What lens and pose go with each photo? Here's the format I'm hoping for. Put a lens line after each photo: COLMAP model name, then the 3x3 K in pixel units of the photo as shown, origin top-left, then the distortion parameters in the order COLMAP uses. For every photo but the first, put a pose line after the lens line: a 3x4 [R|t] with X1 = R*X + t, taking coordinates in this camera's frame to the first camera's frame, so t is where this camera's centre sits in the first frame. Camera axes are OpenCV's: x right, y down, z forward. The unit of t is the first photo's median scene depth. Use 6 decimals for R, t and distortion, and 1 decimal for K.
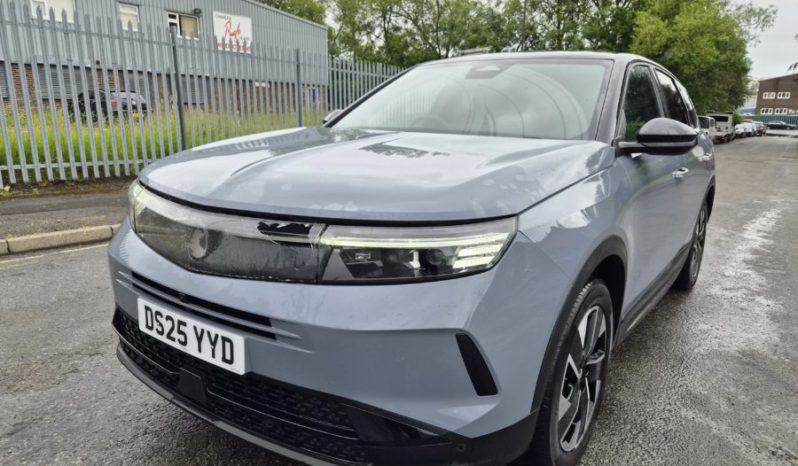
lens RADIAL K [[517.5, 0, 398.6], [0, 517.5, 247.0], [0, 0, 1]] dist [0.063901, -0.041429]
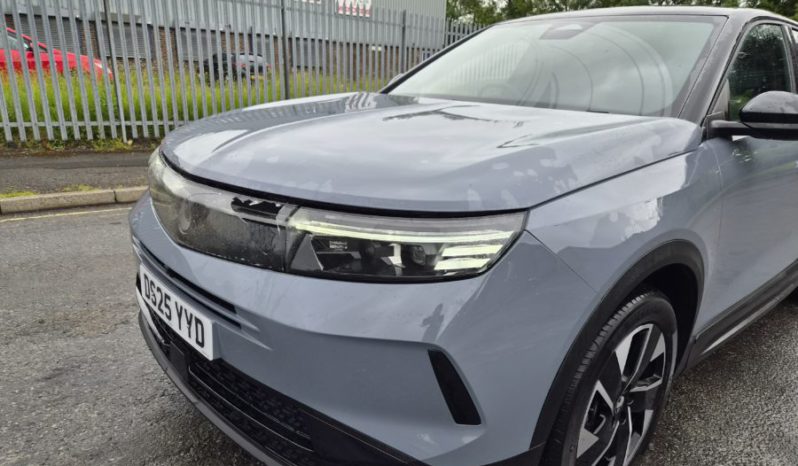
lens RADIAL K [[517.5, 0, 398.6], [0, 517.5, 247.0], [0, 0, 1]] dist [0.063901, -0.041429]
pose [[0.977118, 0.084699, -0.195107, 0.143114], [-0.072836, 0.995077, 0.067208, -0.032121], [0.199838, -0.051459, 0.978477, 0.125362]]
